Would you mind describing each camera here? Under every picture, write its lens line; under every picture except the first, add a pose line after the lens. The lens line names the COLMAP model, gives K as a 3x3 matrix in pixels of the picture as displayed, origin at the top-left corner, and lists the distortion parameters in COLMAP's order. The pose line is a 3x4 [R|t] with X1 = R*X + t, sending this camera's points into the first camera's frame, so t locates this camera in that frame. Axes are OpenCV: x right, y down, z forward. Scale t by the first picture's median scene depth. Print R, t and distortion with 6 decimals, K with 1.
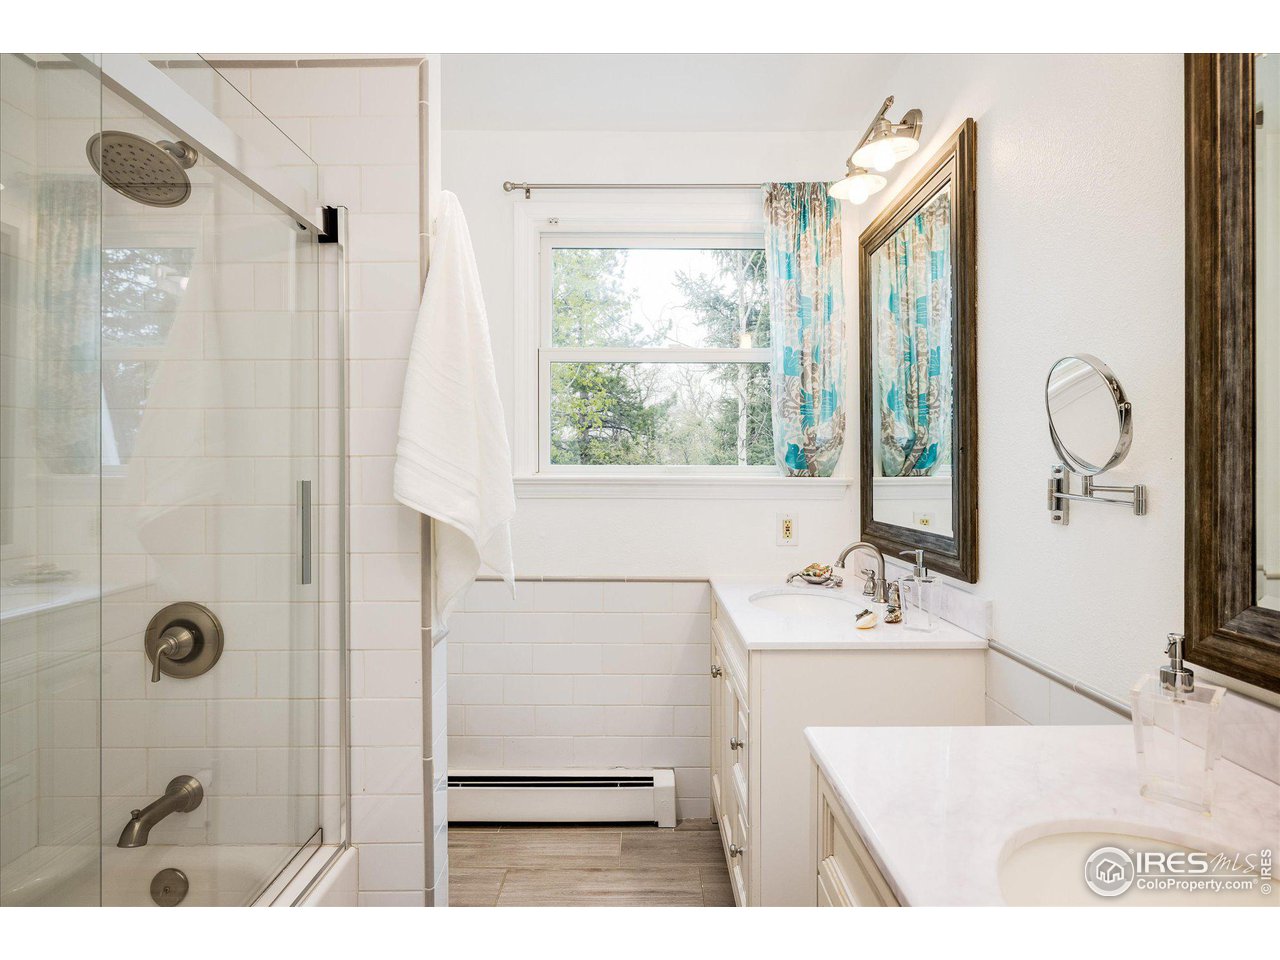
lens RADIAL K [[702.1, 0, 640.7], [0, 702.1, 459.1], [0, 0, 1]] dist [-0.001190, -0.000008]
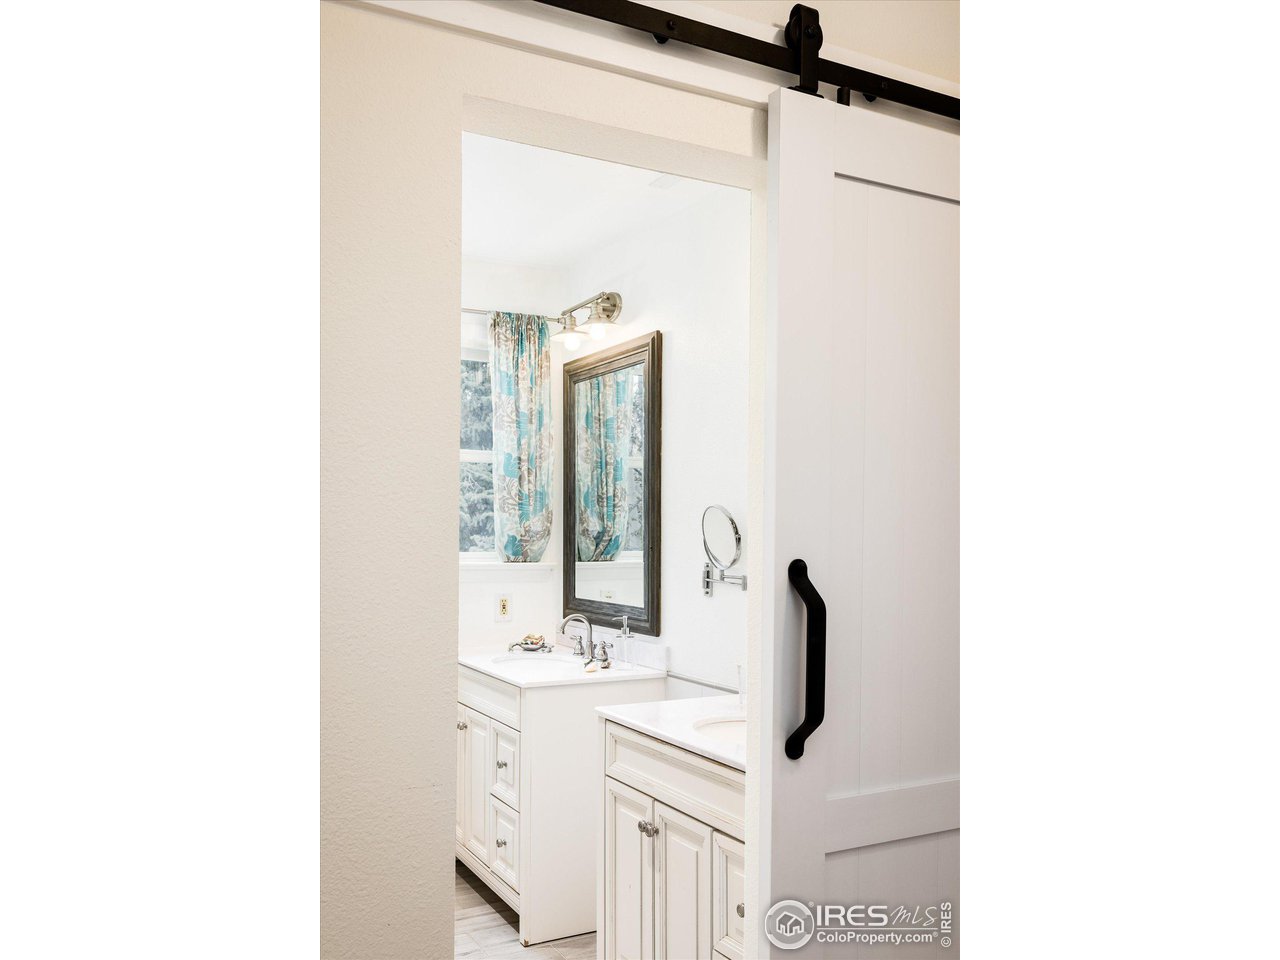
lens RADIAL K [[1005.4, 0, 641.8], [0, 1005.4, 481.7], [0, 0, 1]] dist [-0.034220, 0.002000]
pose [[0.881218, 0.029332, 0.471800, -0.396904], [-0.013862, 0.999247, -0.036232, -0.053452], [-0.472508, 0.025388, 0.880961, -0.610715]]
